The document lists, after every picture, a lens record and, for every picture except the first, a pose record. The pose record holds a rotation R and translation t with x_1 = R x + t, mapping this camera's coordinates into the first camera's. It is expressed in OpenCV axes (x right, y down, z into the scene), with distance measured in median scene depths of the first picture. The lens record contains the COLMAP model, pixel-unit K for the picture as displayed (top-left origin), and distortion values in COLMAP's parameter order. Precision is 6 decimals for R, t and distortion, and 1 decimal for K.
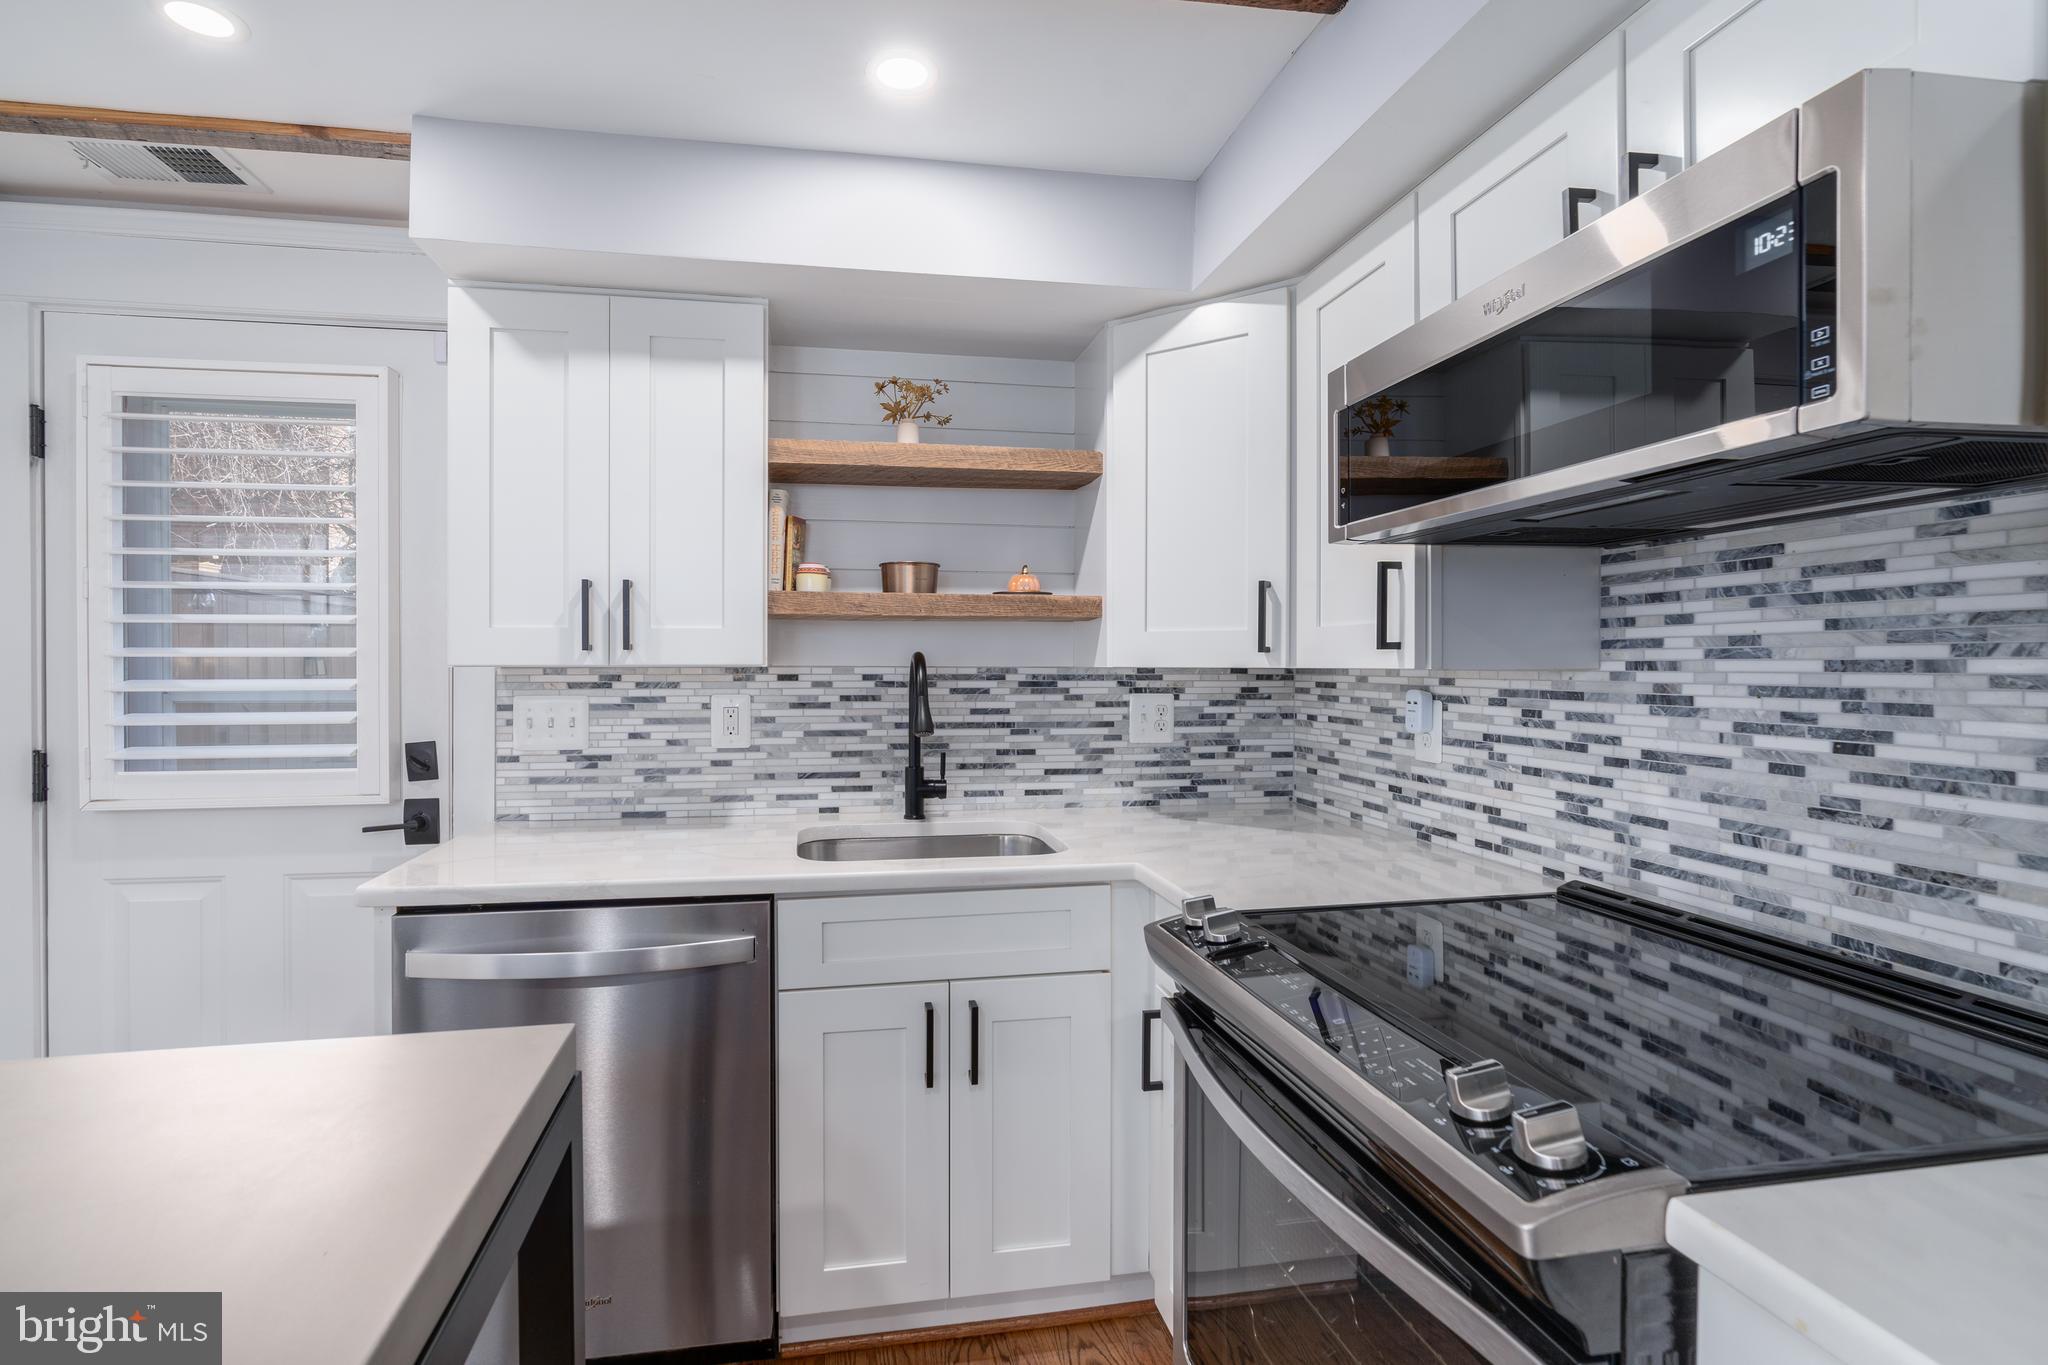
lens RADIAL K [[967.7, 0, 911.6], [0, 967.7, 661.5], [0, 0, 1]] dist [-0.009428, 0.006176]
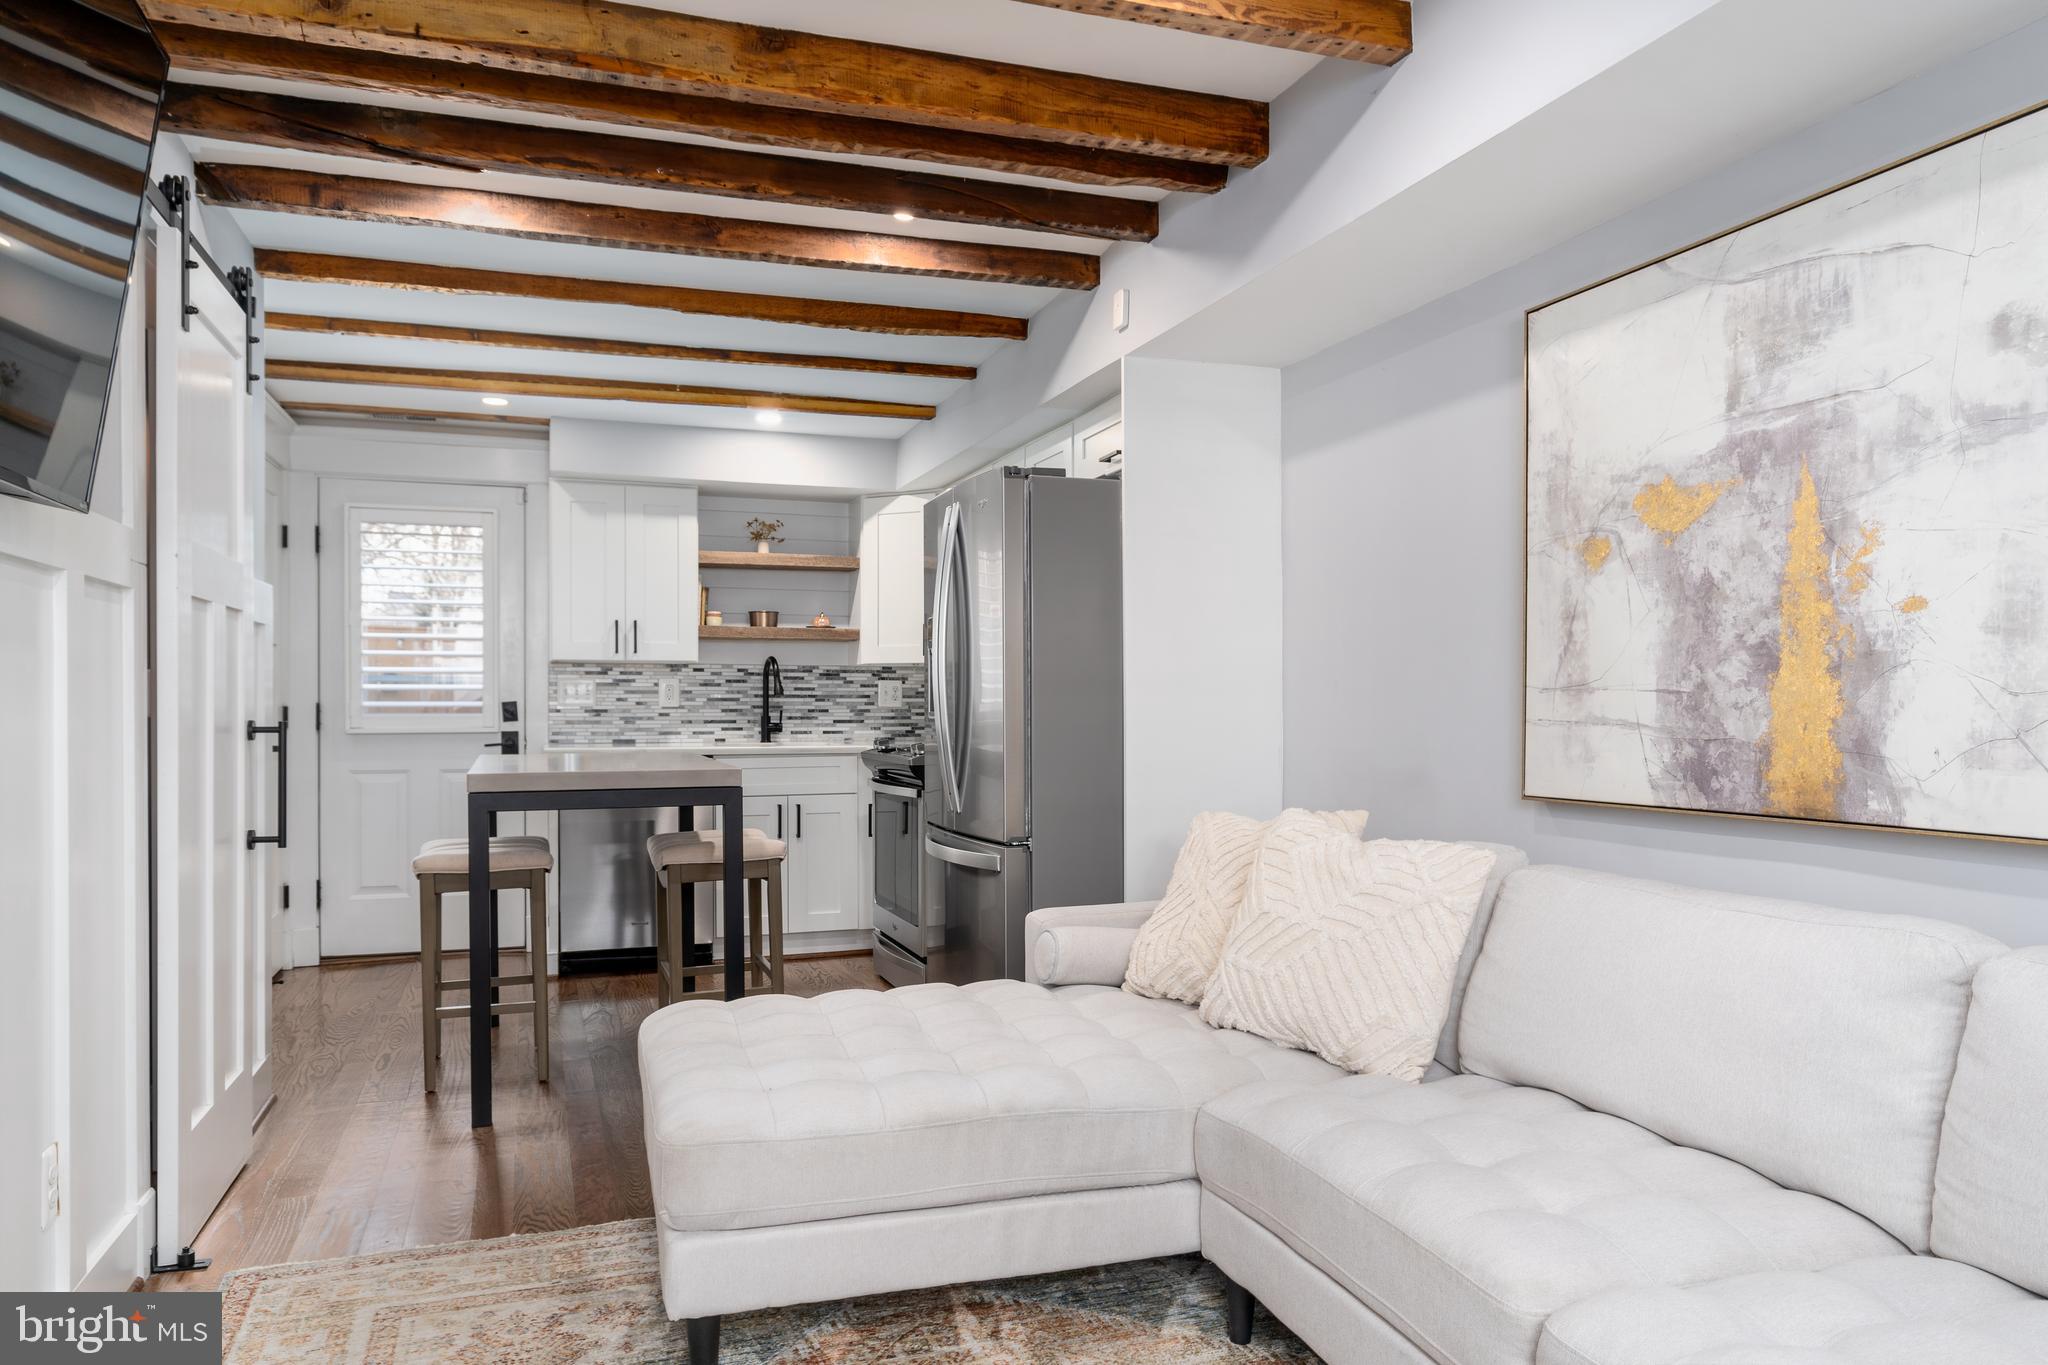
lens RADIAL K [[1425.8, 0, 979.7], [0, 1425.8, 718.7], [0, 0, 1]] dist [0.006151, -0.003207]
pose [[0.977937, -0.003614, 0.208869, -0.188106], [0.001275, 0.999935, 0.011331, 0.088777], [-0.208897, -0.010815, 0.977878, -2.033786]]
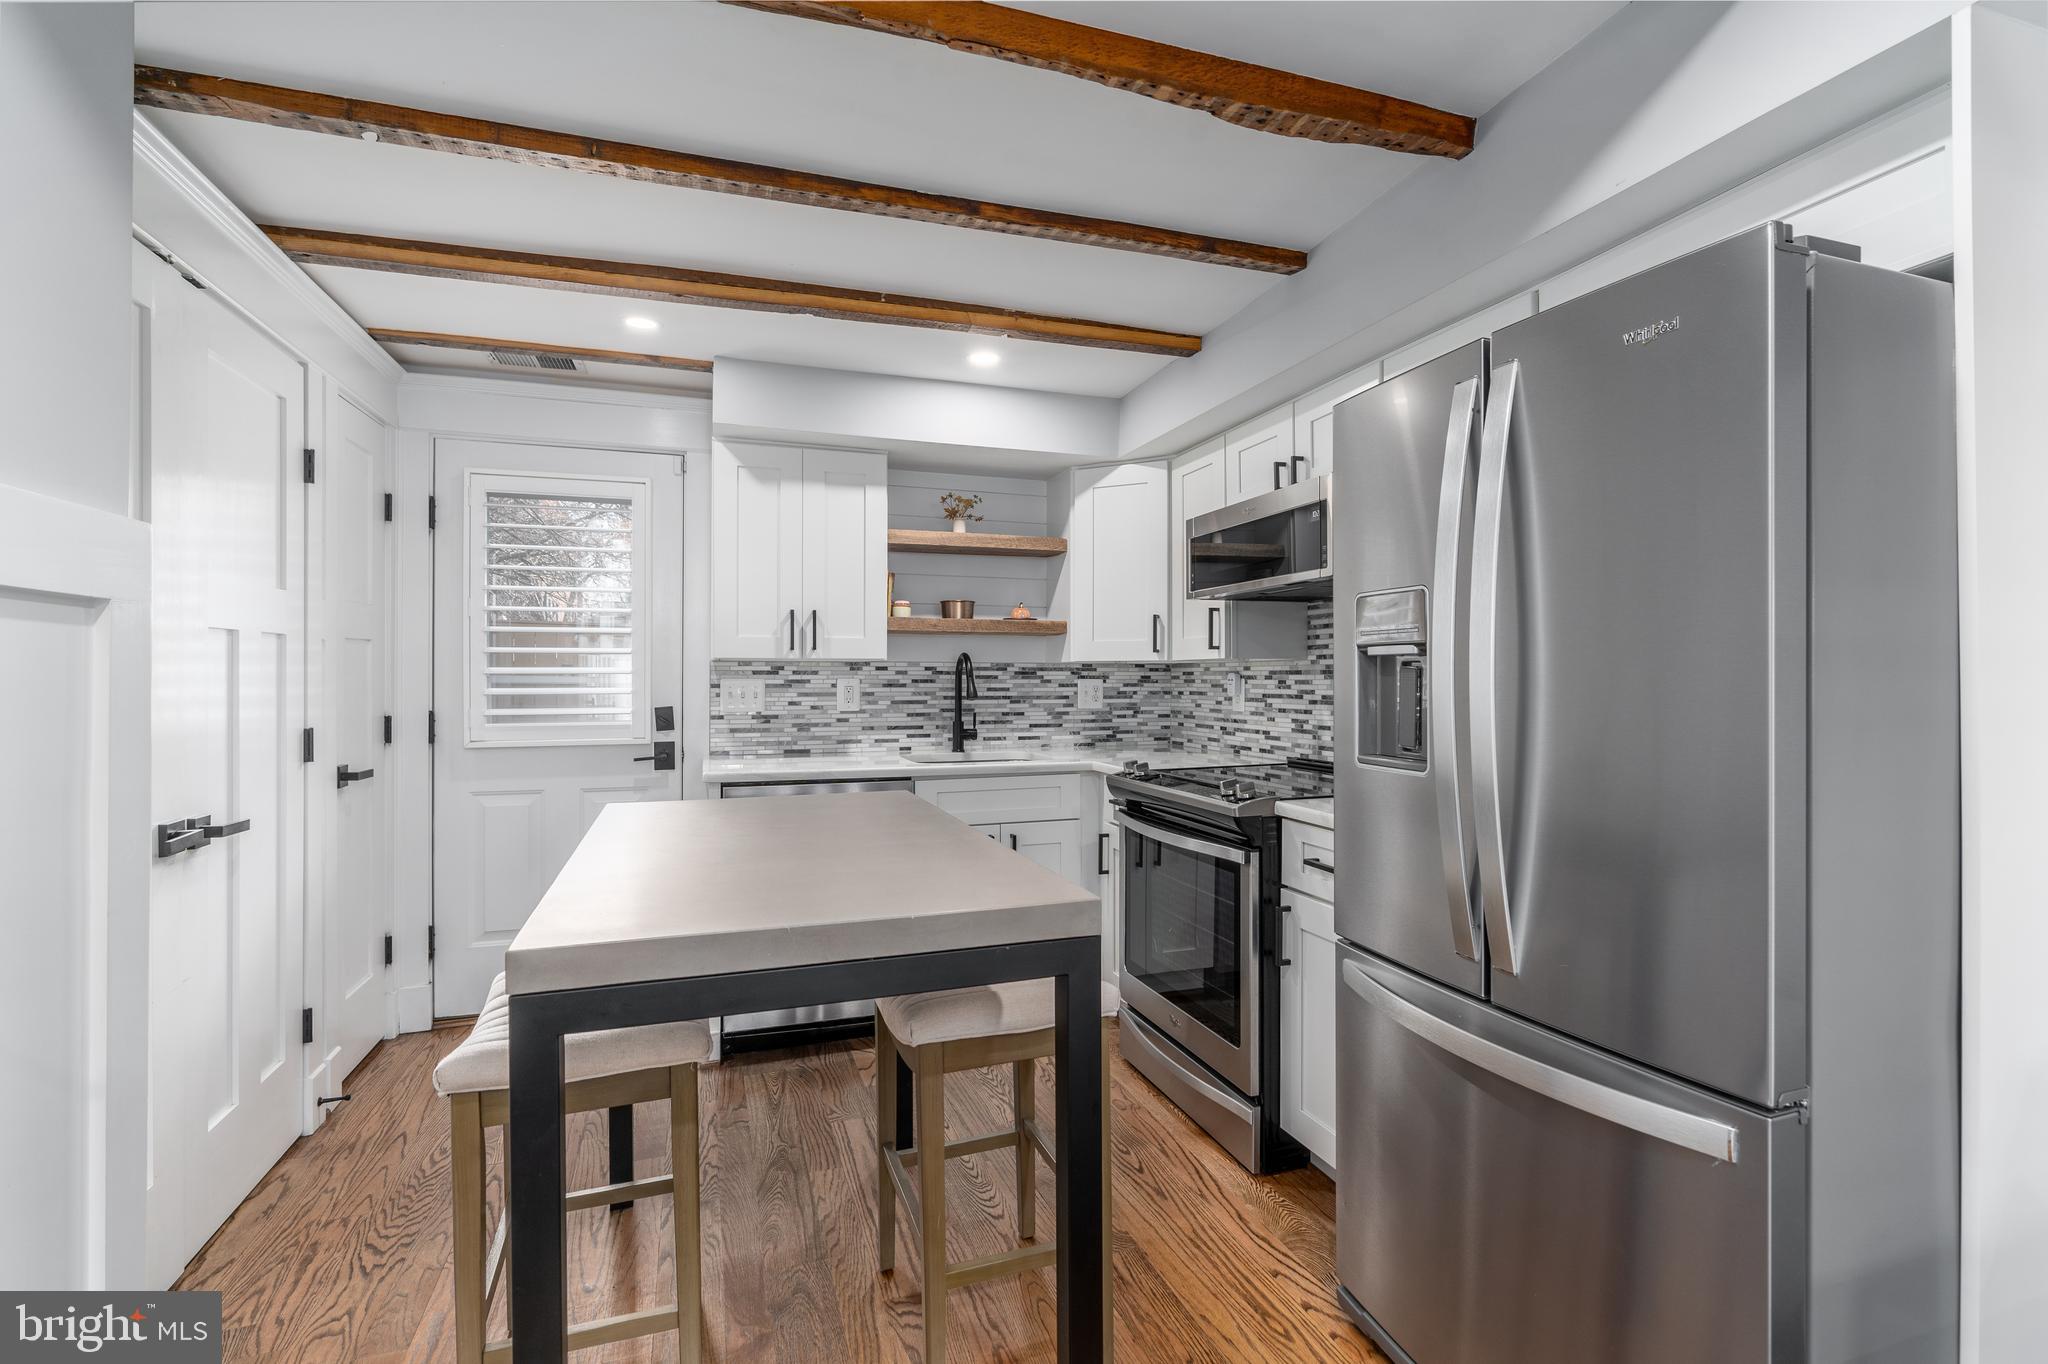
lens RADIAL K [[967.7, 0, 989.4], [0, 967.7, 671.5], [0, 0, 1]] dist [-0.009428, 0.006176]
pose [[0.981086, -0.000316, 0.193571, -0.291152], [0.001527, 0.999980, -0.006106, 0.035158], [-0.193565, 0.006286, 0.981067, -0.718021]]
